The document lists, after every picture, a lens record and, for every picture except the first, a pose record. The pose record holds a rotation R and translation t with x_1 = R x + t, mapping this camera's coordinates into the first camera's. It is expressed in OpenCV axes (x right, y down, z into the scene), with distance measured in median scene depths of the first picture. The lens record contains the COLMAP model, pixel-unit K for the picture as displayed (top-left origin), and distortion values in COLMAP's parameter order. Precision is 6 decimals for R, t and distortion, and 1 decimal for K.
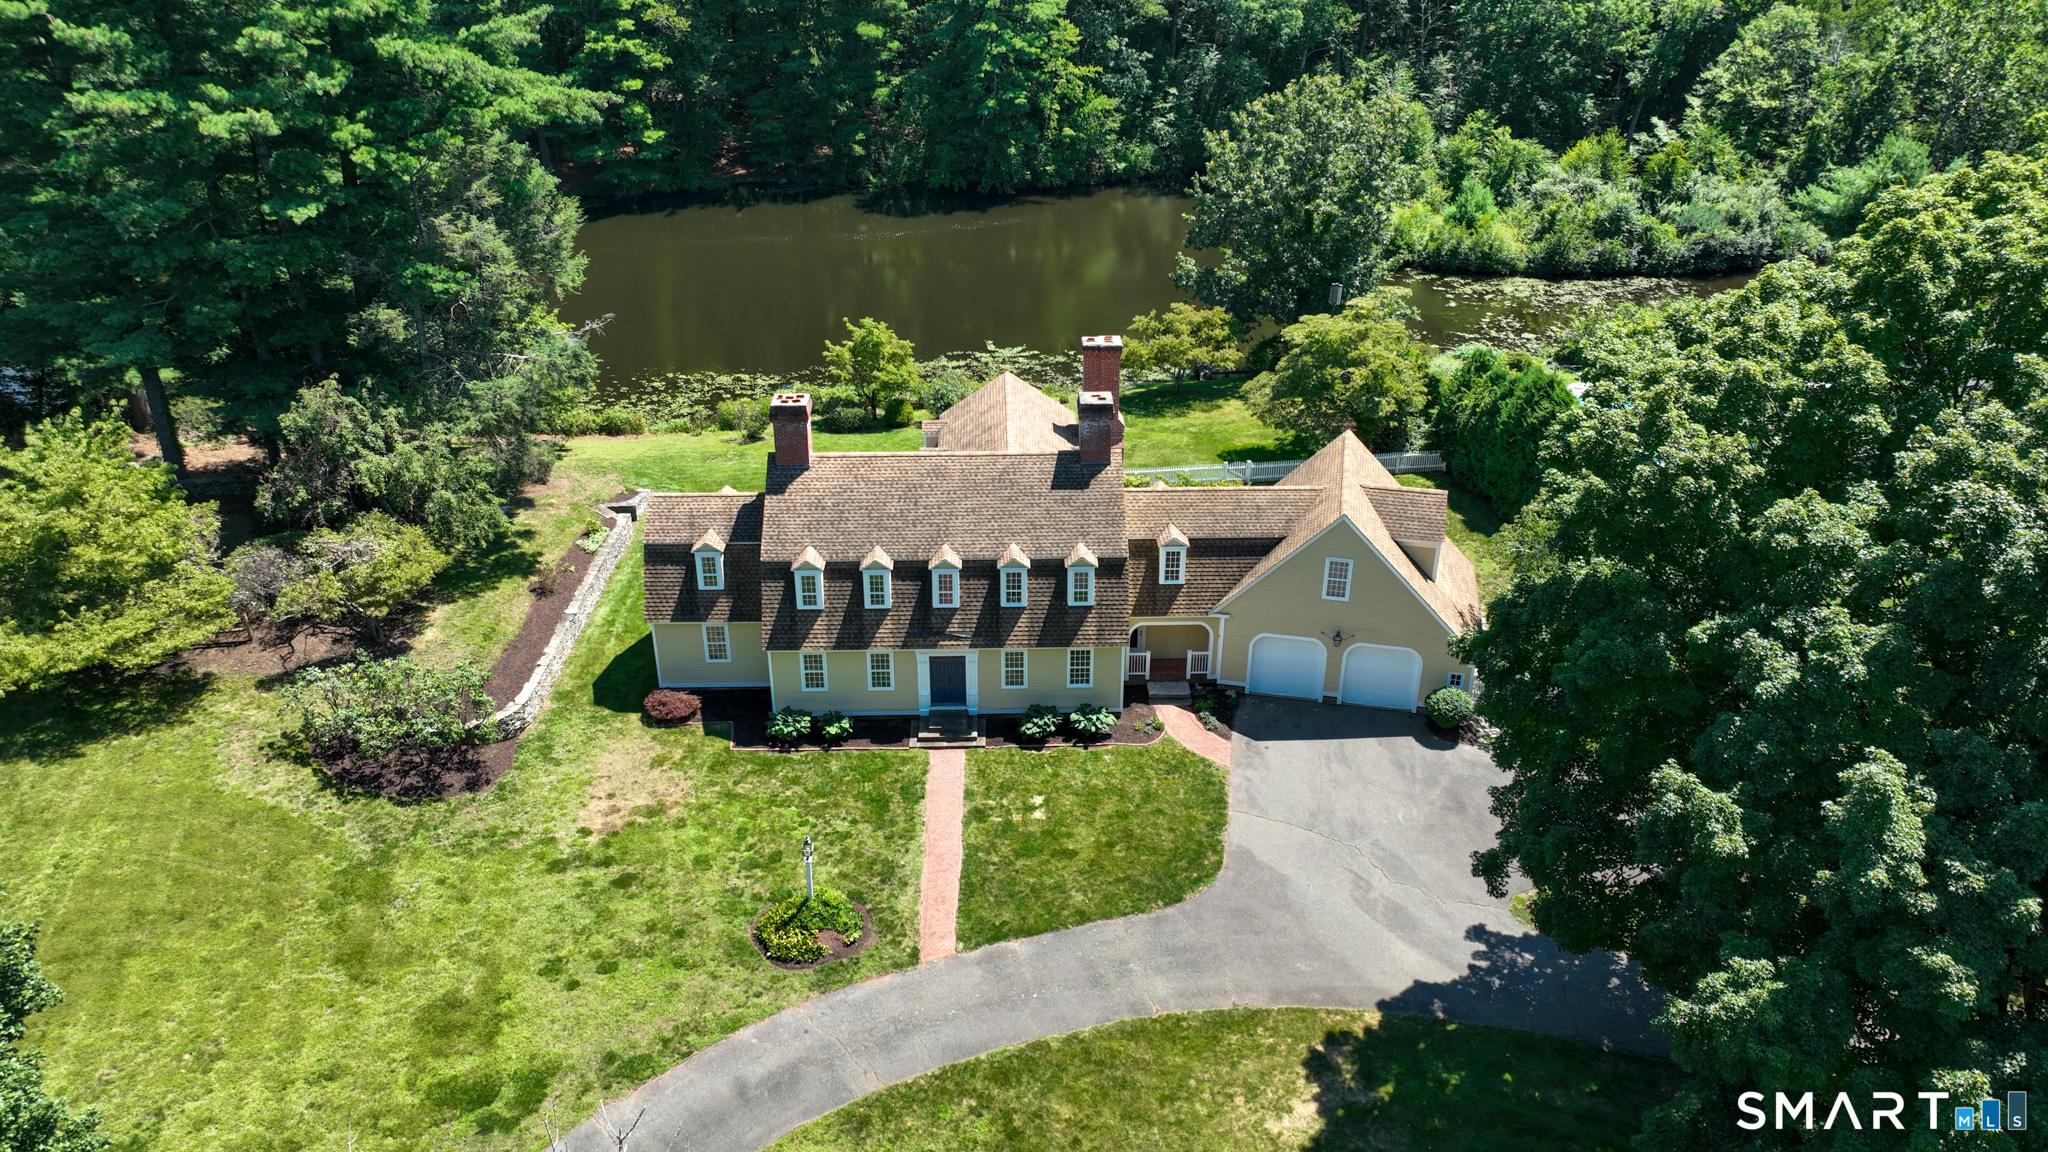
lens RADIAL K [[1446.5, 0, 1026.5], [0, 1446.5, 578.7], [0, 0, 1]] dist [-0.003762, 0.014843]
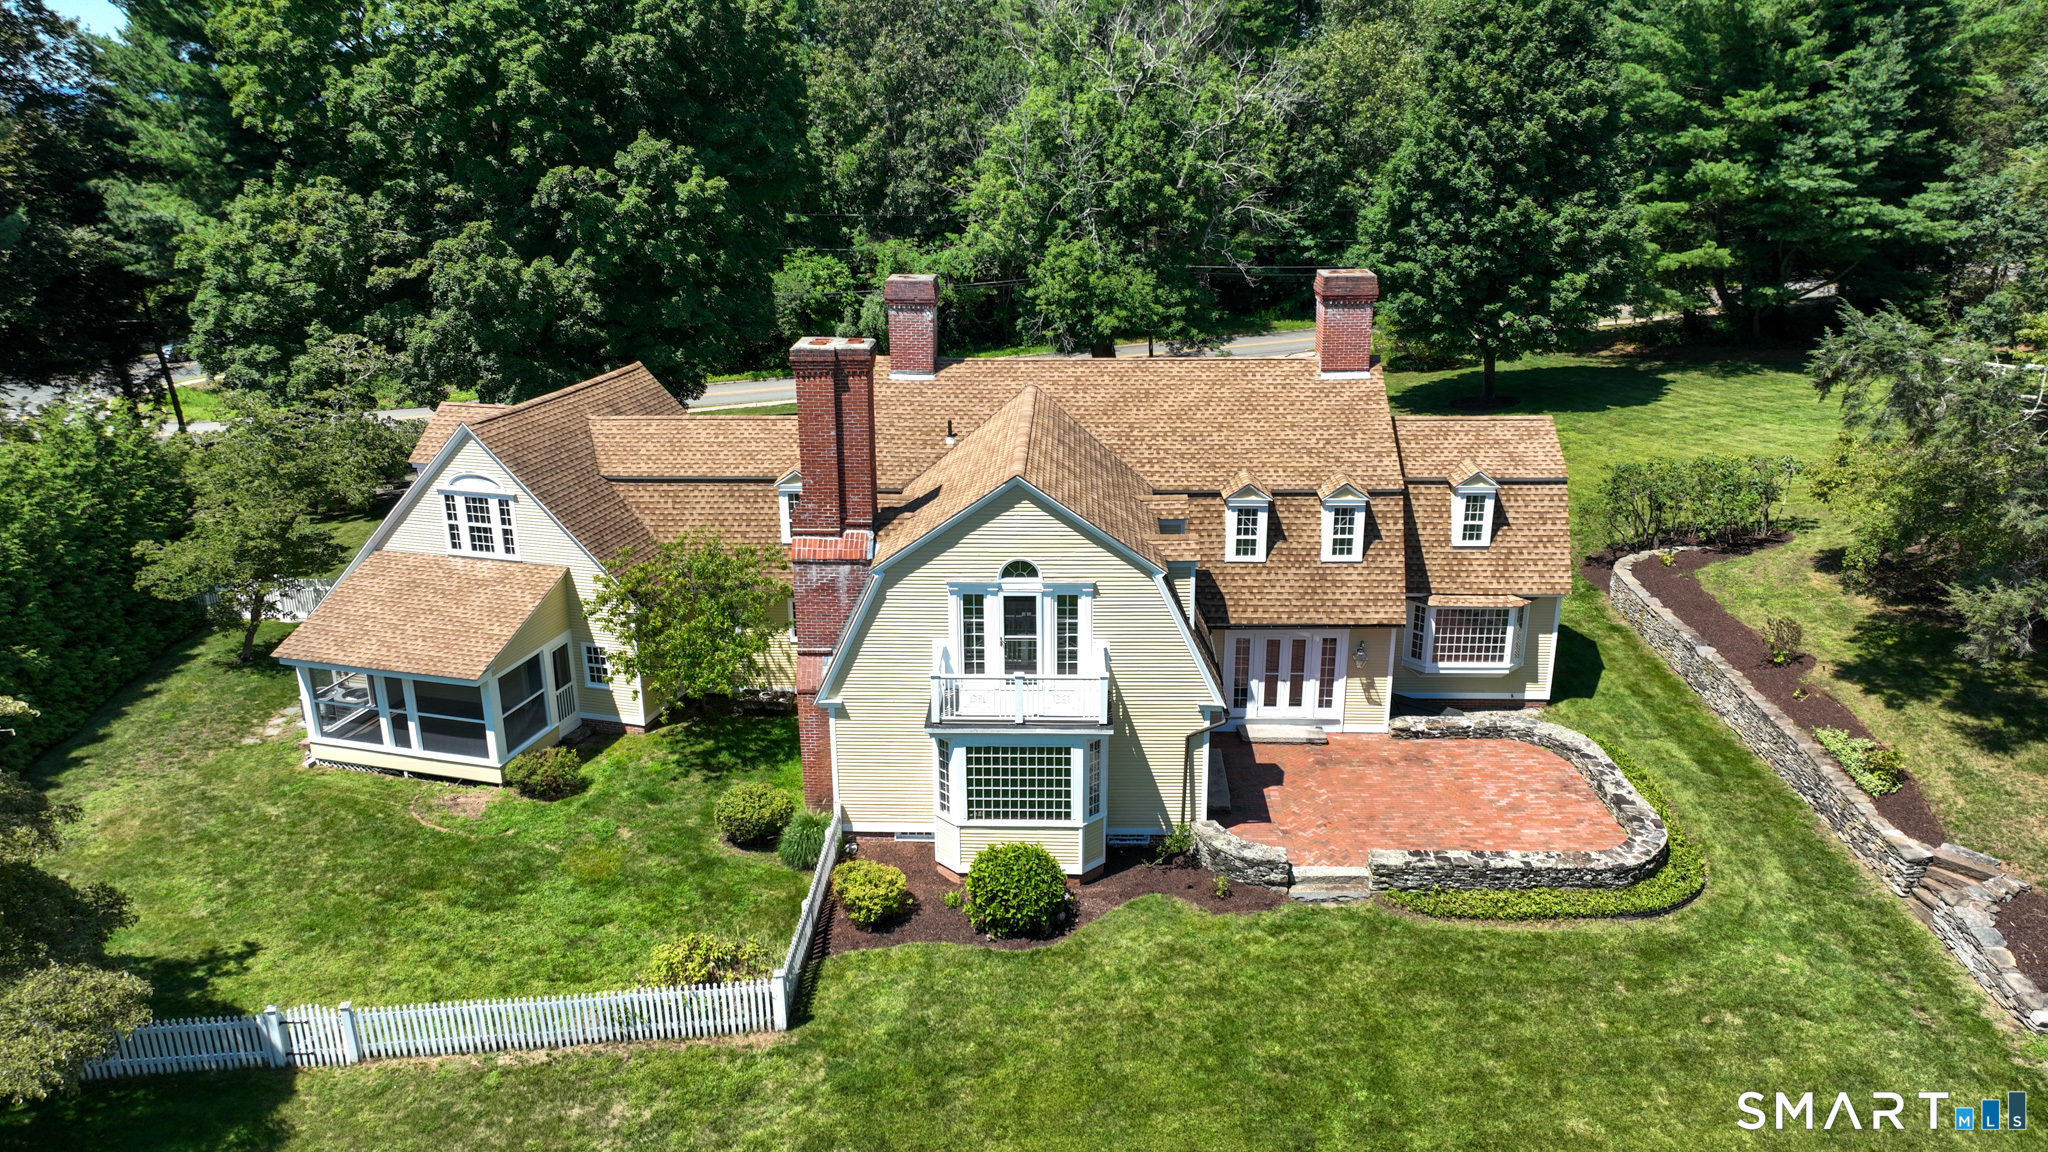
lens RADIAL K [[1446.5, 0, 1026.7], [0, 1446.5, 576.3], [0, 0, 1]] dist [-0.003762, 0.014843]
pose [[-0.998350, -0.017785, 0.054605, -0.044643], [0.027188, 0.691160, 0.722190, -0.512921], [-0.050585, 0.722483, -0.689536, 1.535975]]
